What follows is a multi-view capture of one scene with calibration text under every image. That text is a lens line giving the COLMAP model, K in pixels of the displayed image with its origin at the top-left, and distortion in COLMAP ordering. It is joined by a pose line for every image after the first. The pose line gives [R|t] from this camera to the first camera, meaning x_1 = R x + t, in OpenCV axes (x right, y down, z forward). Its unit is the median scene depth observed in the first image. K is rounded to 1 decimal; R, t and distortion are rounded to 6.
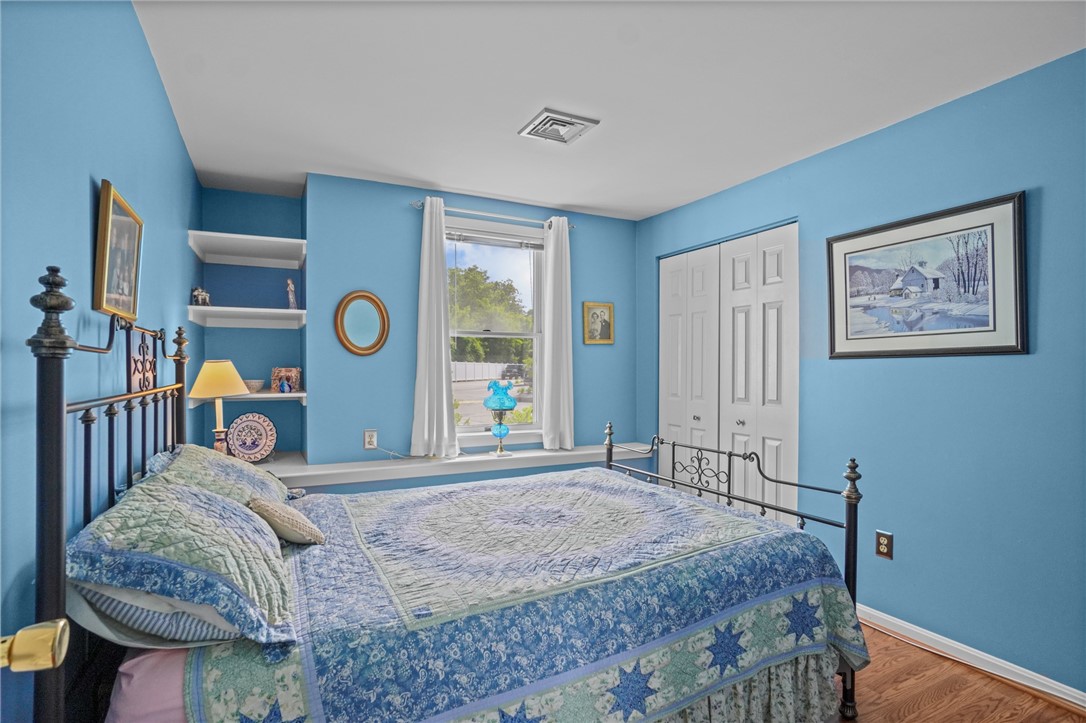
lens RADIAL K [[528.2, 0, 544.6], [0, 528.2, 363.7], [0, 0, 1]] dist [-0.032681, 0.000680]
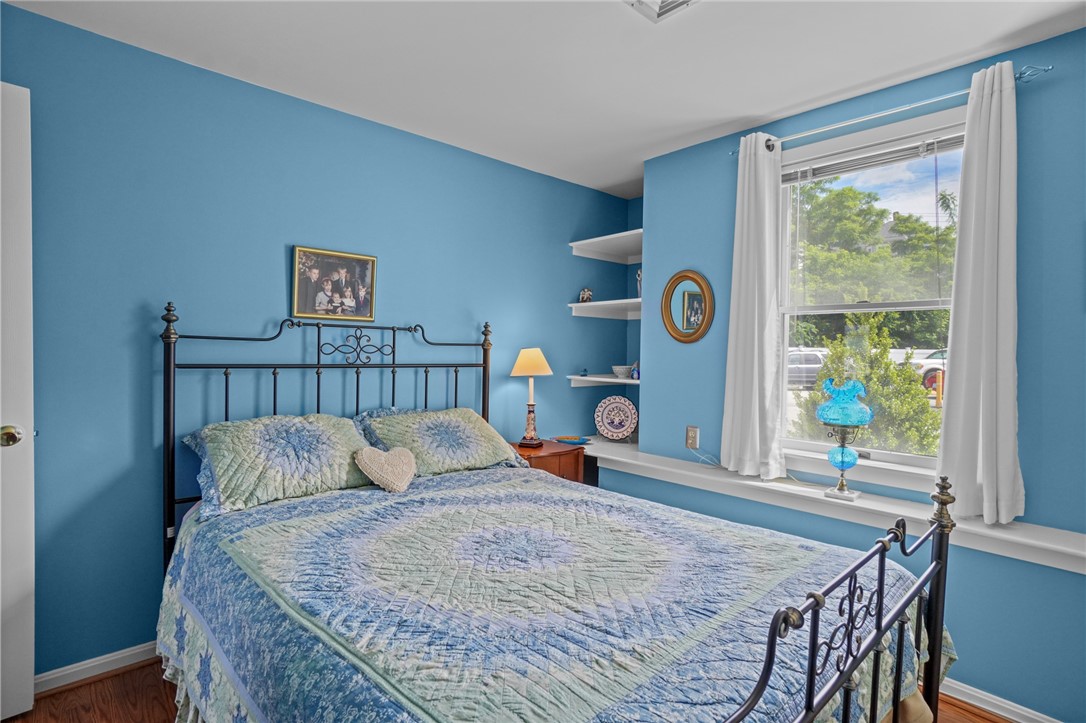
lens RADIAL K [[528.2, 0, 544.6], [0, 528.2, 363.7], [0, 0, 1]] dist [-0.032681, 0.000680]
pose [[0.287691, 0.024471, -0.957411, 0.500971], [-0.011461, 0.999690, 0.022107, 0.003507], [0.957655, 0.004613, 0.287882, 0.568445]]
